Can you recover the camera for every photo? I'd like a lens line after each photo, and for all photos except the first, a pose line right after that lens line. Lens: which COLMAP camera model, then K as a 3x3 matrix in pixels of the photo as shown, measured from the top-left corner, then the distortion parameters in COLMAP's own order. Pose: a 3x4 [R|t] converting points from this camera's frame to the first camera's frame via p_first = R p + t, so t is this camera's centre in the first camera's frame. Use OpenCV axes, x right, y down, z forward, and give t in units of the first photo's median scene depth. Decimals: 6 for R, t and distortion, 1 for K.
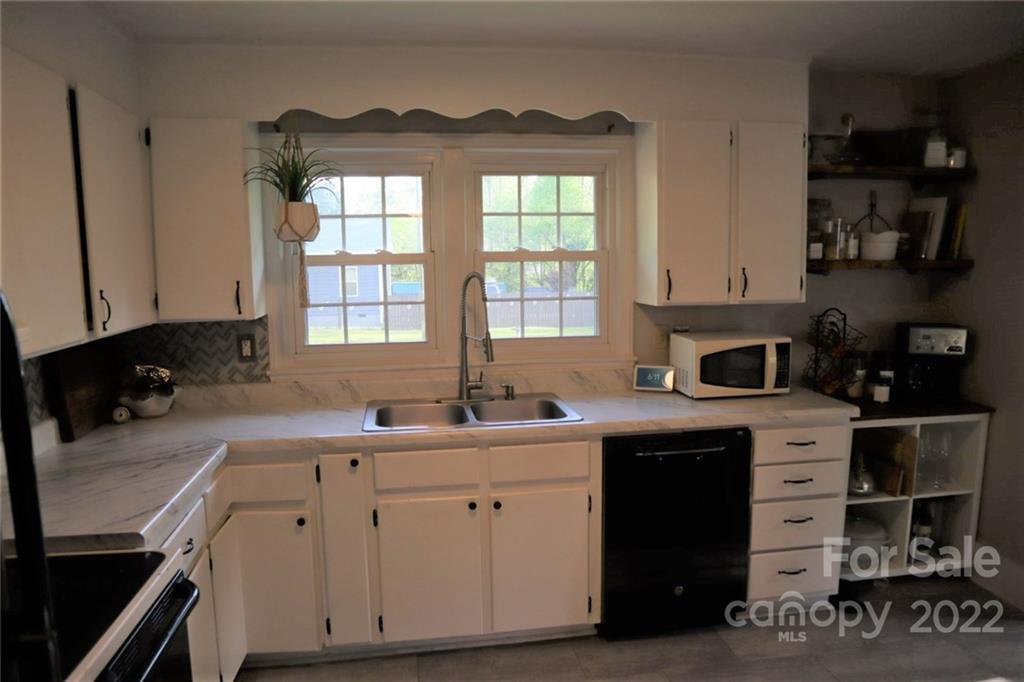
lens RADIAL K [[706.7, 0, 504.9], [0, 706.7, 341.0], [0, 0, 1]] dist [-0.080095, 0.010862]
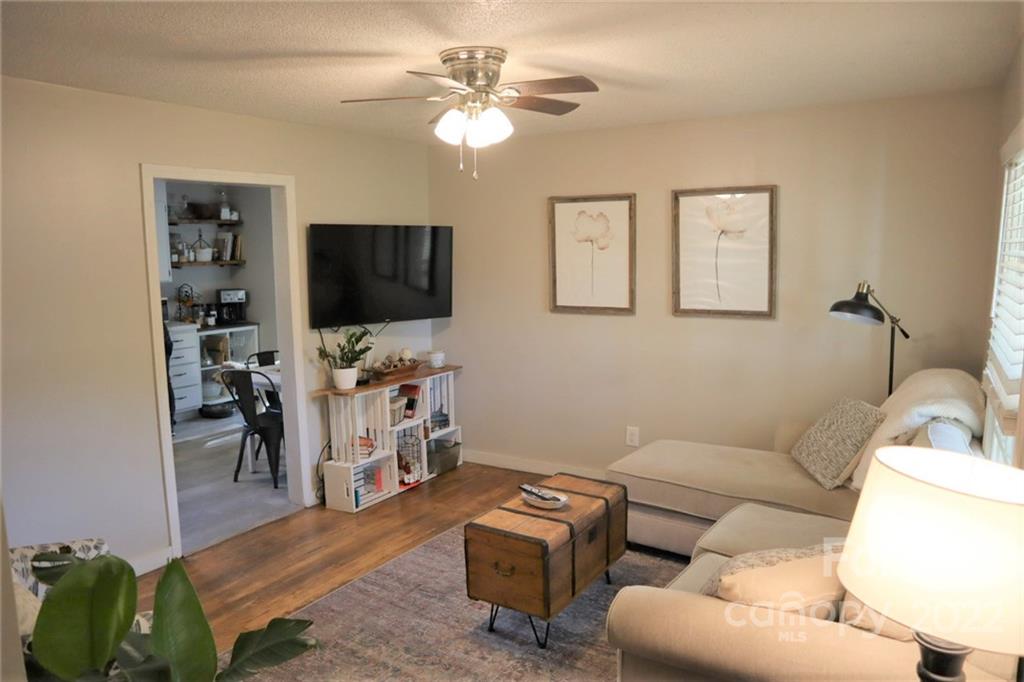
lens RADIAL K [[706.7, 0, 508.1], [0, 706.7, 341.1], [0, 0, 1]] dist [-0.080095, 0.010862]
pose [[0.660767, -0.093770, 0.744710, -0.503457], [0.090133, 0.994899, 0.045299, 0.124794], [-0.745159, 0.037191, 0.665849, -1.212047]]
